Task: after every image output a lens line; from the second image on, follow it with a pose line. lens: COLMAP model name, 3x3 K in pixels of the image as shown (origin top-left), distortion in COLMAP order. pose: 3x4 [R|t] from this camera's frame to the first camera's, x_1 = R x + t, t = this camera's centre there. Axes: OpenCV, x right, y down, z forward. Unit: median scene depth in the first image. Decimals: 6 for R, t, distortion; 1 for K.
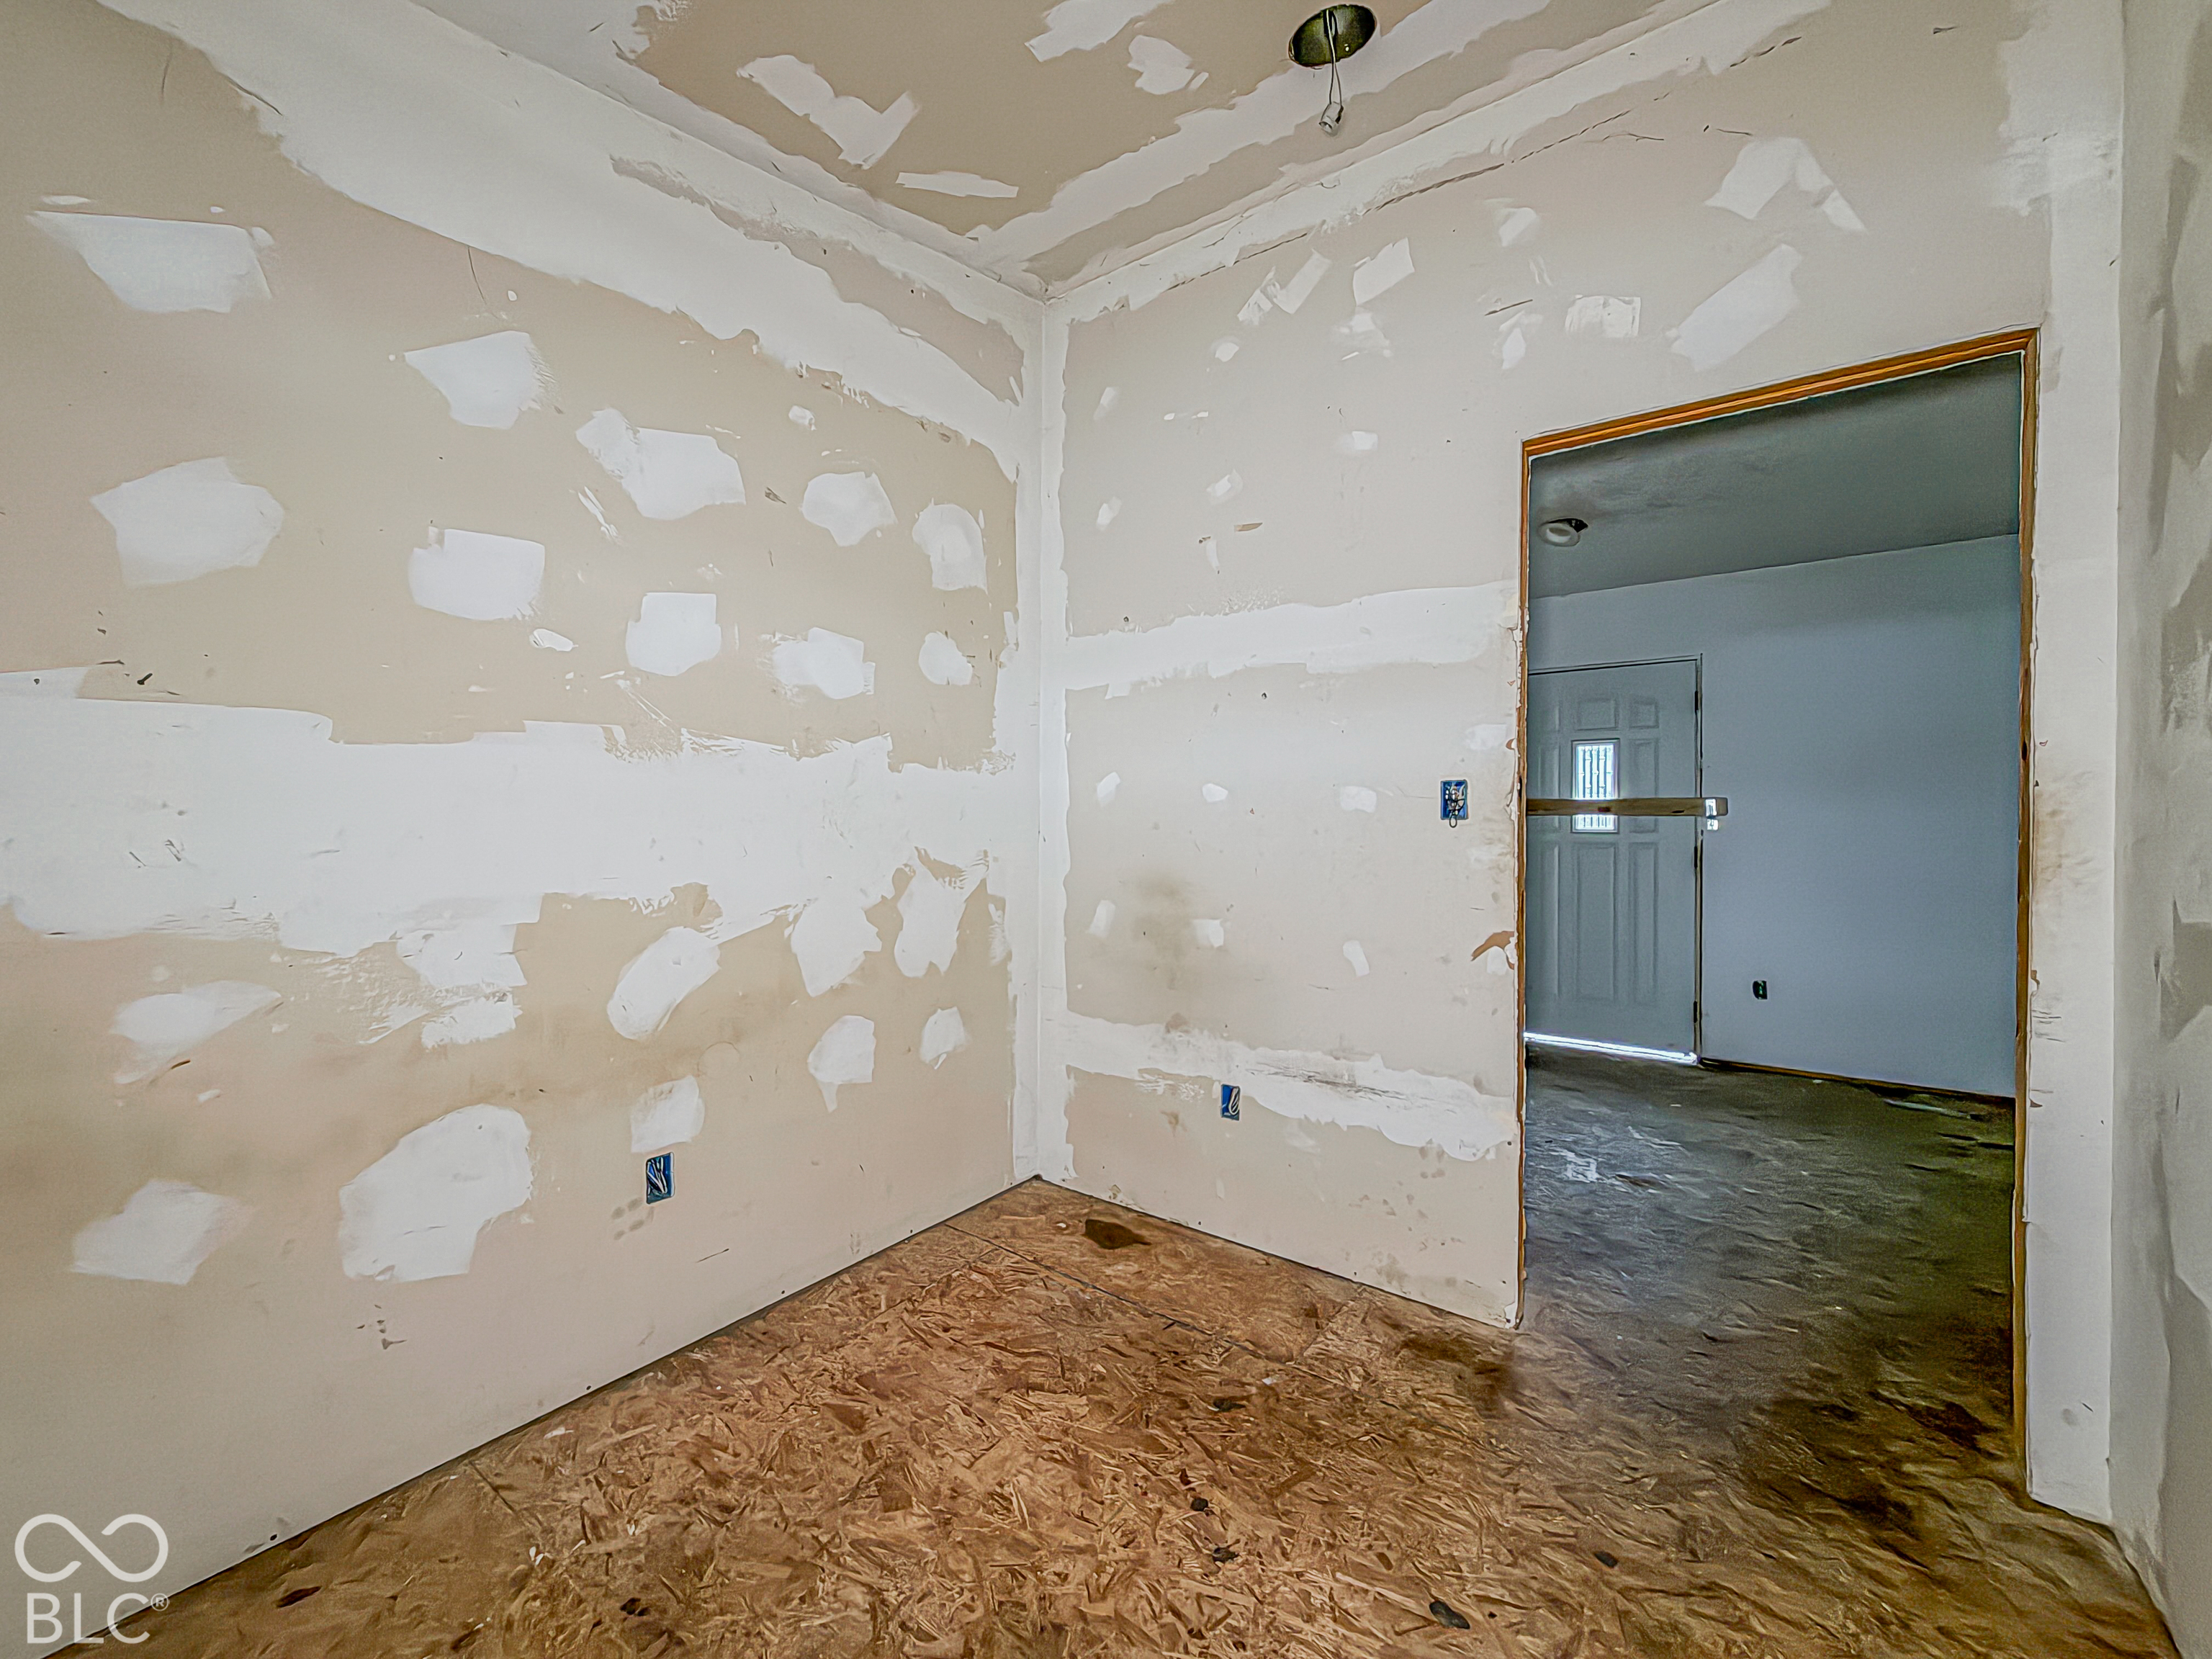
lens RADIAL K [[881.8, 0, 1099.1], [0, 881.8, 826.4], [0, 0, 1]] dist [-0.001068, 0.000616]
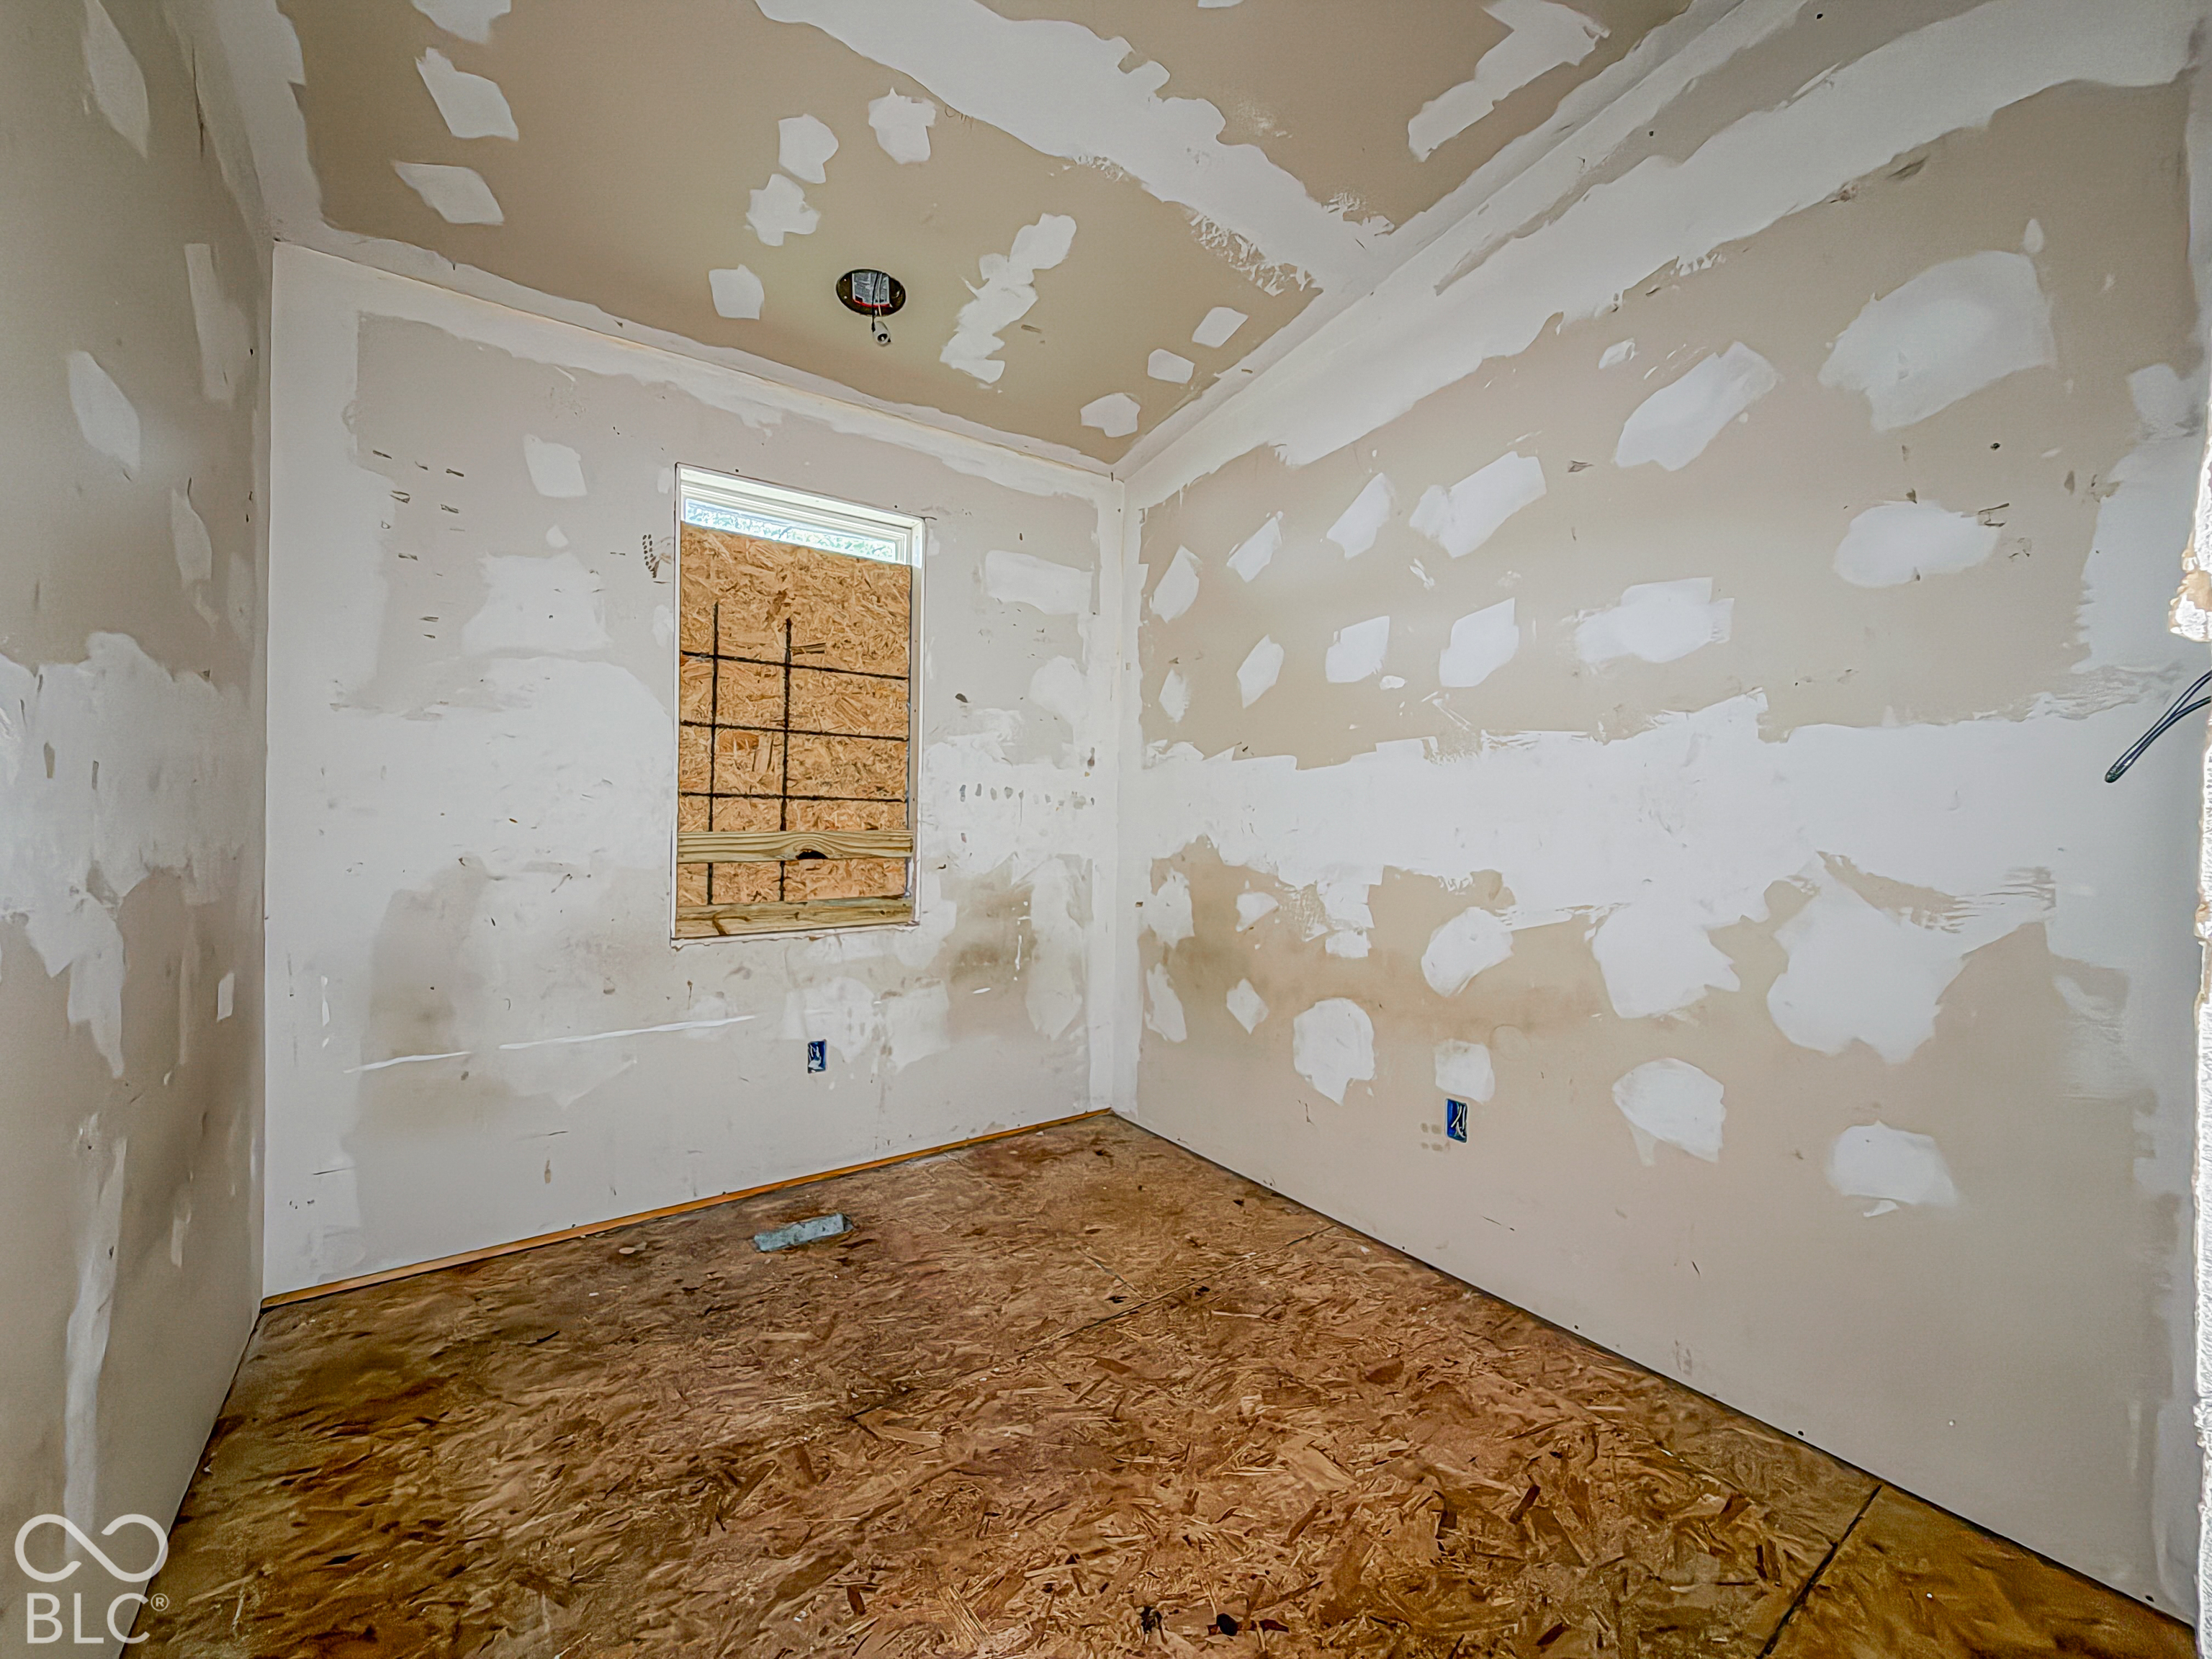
lens RADIAL K [[881.8, 0, 1100.7], [0, 881.8, 825.8], [0, 0, 1]] dist [-0.001068, 0.000616]
pose [[-0.307517, -0.003825, -0.951535, 0.754887], [-0.021182, 0.999772, 0.002826, 0.017573], [0.951307, 0.021025, -0.307528, 0.905579]]
